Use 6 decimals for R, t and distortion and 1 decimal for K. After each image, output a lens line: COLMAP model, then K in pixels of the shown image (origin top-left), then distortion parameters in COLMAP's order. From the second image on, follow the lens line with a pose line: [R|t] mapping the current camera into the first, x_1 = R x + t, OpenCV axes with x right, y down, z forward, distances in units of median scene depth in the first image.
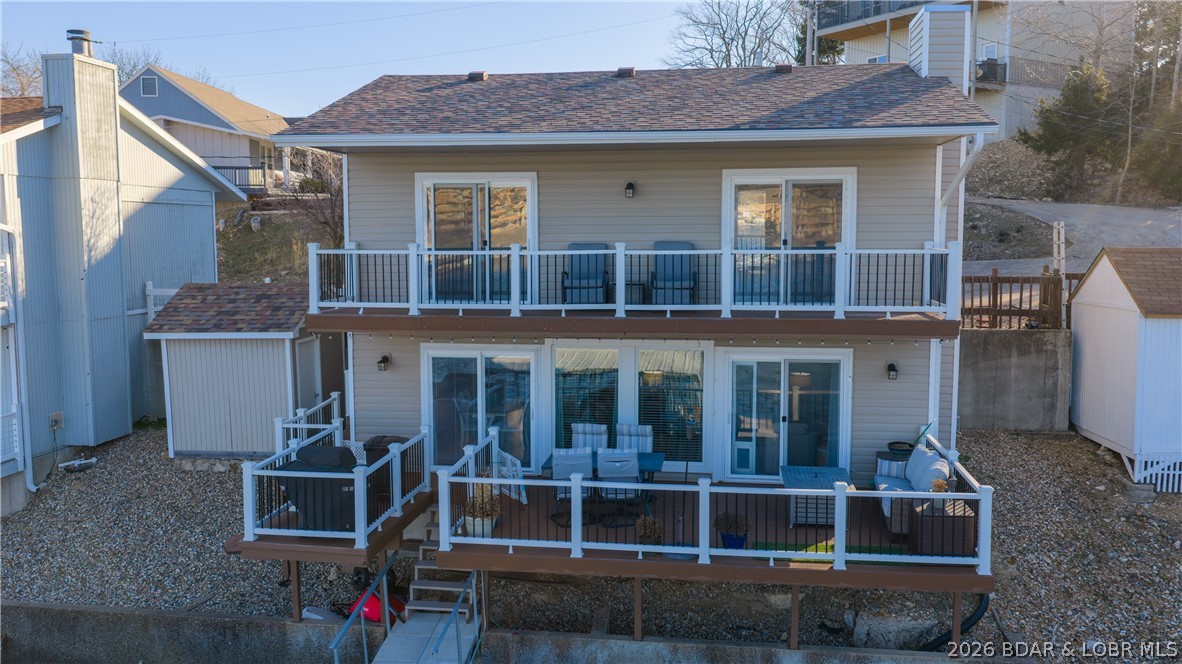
lens RADIAL K [[979.5, 0, 592.1], [0, 979.5, 332.5], [0, 0, 1]] dist [0.007631, -0.018290]
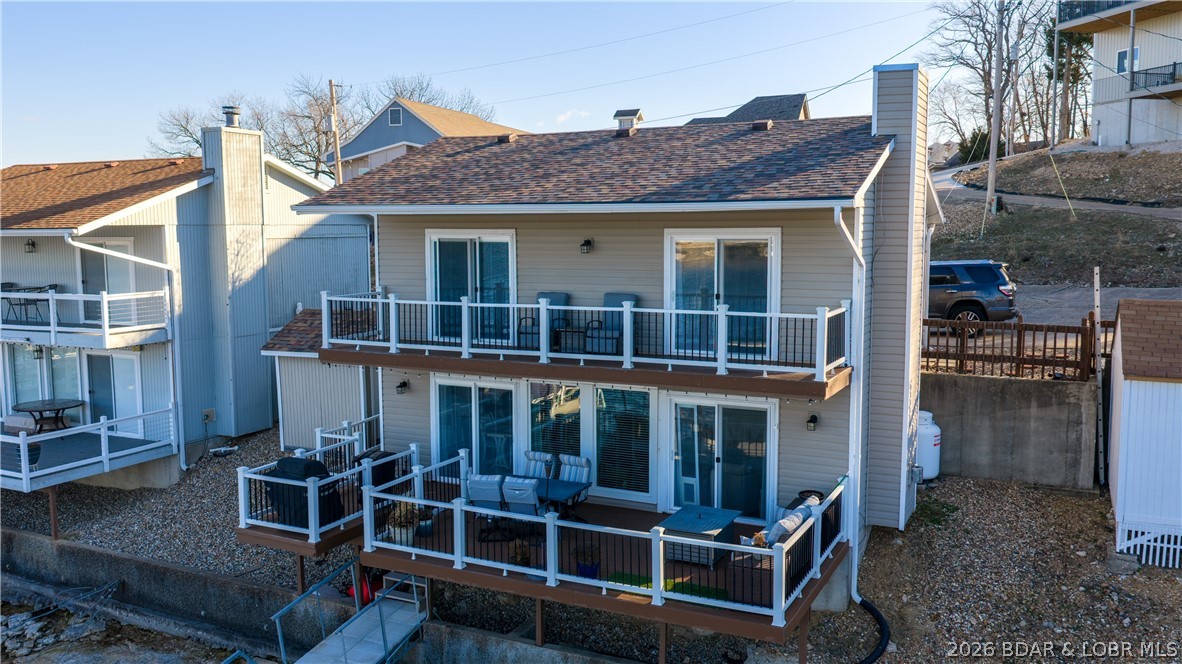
lens RADIAL K [[977.0, 0, 591.0], [0, 977.0, 332.0], [0, 0, 1]] dist [0.017097, -0.035778]
pose [[0.949557, 0.032710, -0.311882, 0.369519], [-0.029704, 0.999455, 0.014384, -0.059486], [0.312183, -0.004394, 0.950012, -0.058965]]
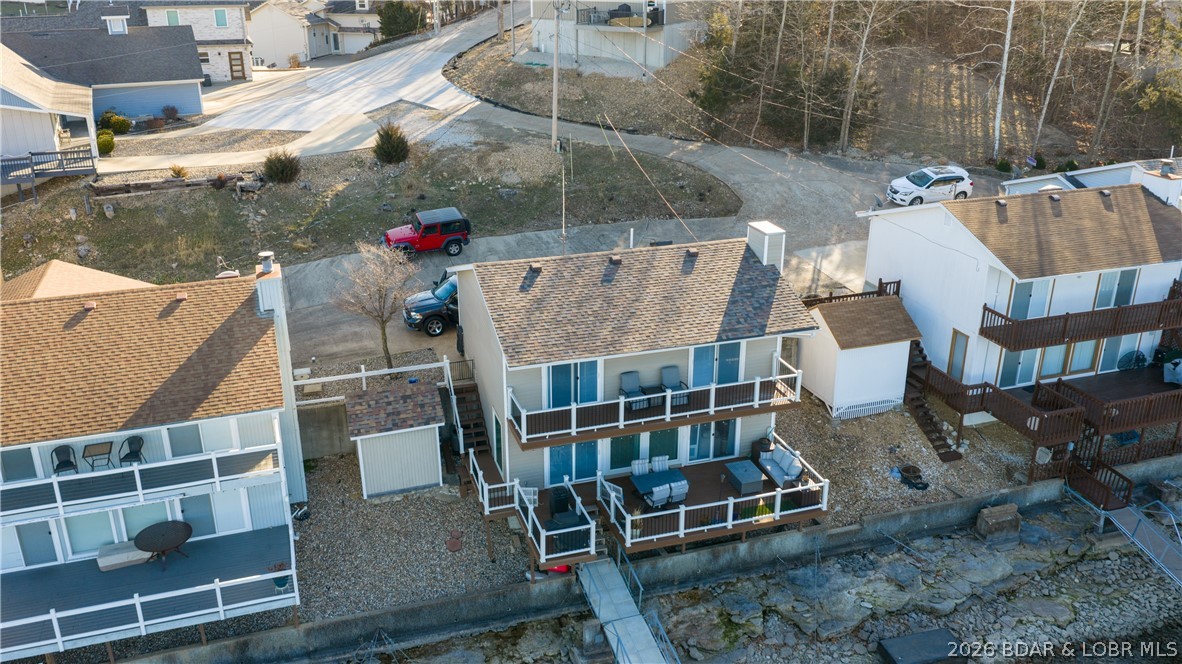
lens RADIAL K [[977.0, 0, 591.0], [0, 977.0, 332.0], [0, 0, 1]] dist [0.017097, -0.035778]
pose [[0.898591, -0.160732, 0.408288, -0.829731], [0.040837, 0.957089, 0.286903, -0.707098], [-0.436882, -0.241135, 0.866596, -0.644303]]
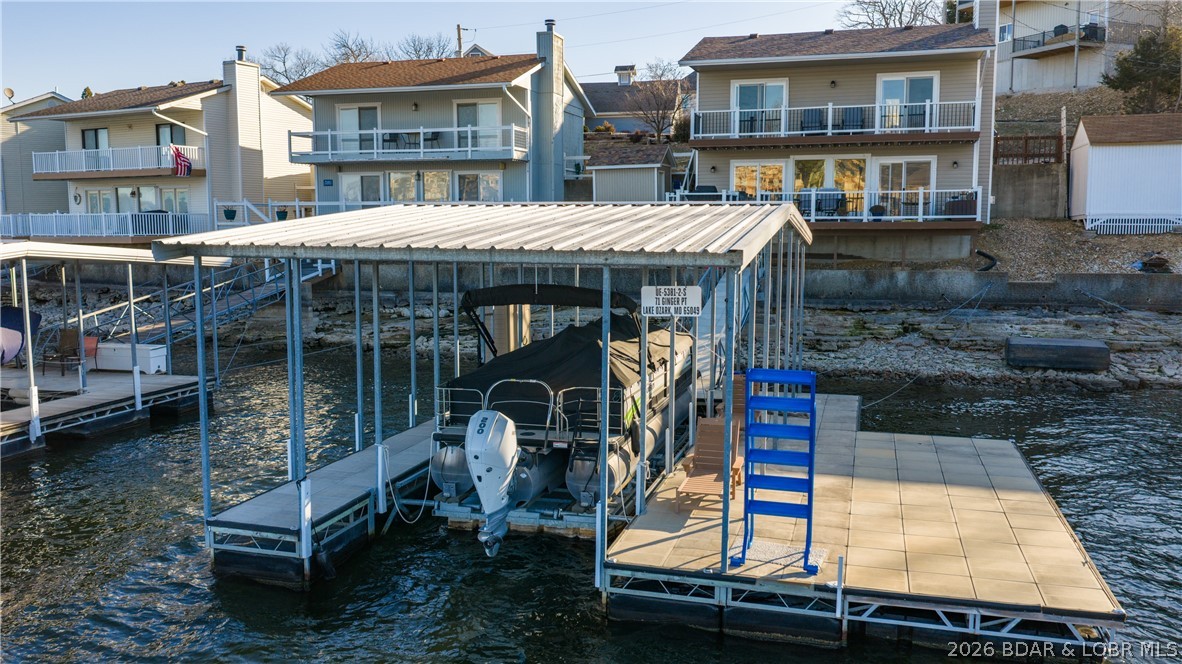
lens RADIAL K [[977.0, 0, 591.0], [0, 977.0, 332.0], [0, 0, 1]] dist [0.017097, -0.035778]
pose [[0.988098, 0.017371, -0.152840, -0.140983], [-0.014945, 0.999744, 0.017012, 0.353216], [0.153096, -0.014525, 0.988105, -1.167636]]
